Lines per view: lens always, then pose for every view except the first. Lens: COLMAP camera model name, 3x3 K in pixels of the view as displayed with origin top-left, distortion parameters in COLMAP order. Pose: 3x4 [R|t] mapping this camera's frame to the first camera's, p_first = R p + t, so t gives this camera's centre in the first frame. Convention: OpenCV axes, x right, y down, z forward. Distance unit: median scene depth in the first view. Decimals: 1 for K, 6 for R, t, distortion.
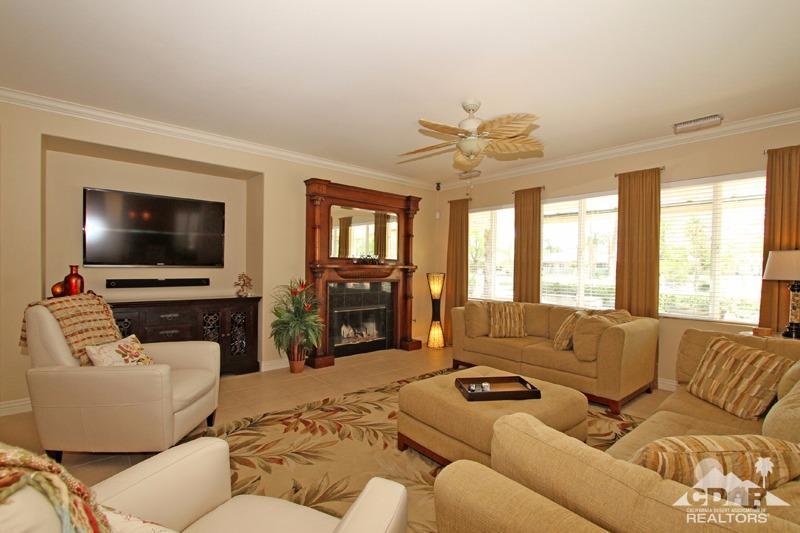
lens RADIAL K [[373.1, 0, 407.1], [0, 373.1, 271.0], [0, 0, 1]] dist [-0.010188, 0.000058]
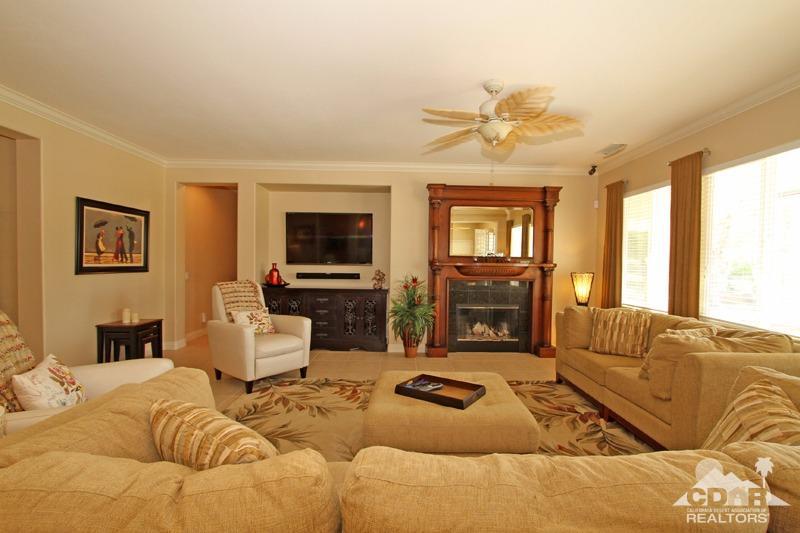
lens RADIAL K [[373.1, 0, 407.1], [0, 373.1, 271.0], [0, 0, 1]] dist [-0.010188, 0.000058]
pose [[0.762893, 0.010920, -0.646433, 0.404866], [-0.011447, 0.999929, 0.003381, 0.004709], [0.646423, 0.004821, 0.762964, 0.114302]]
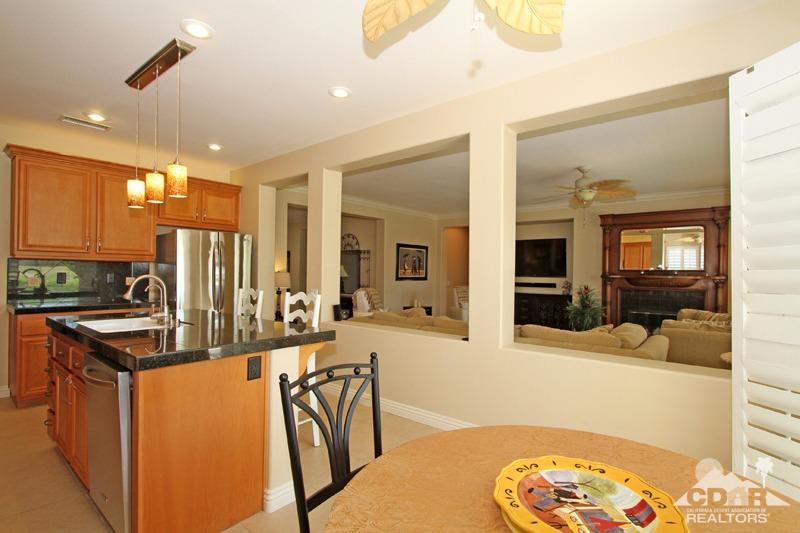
lens RADIAL K [[398.5, 0, 410.1], [0, 398.5, 271.9], [0, 0, 1]] dist [-0.003370, -0.000176]
pose [[0.166336, -0.012994, -0.985983, 1.109611], [-0.023384, 0.999580, -0.017119, 0.013477], [0.985792, 0.025904, 0.165962, 0.027206]]
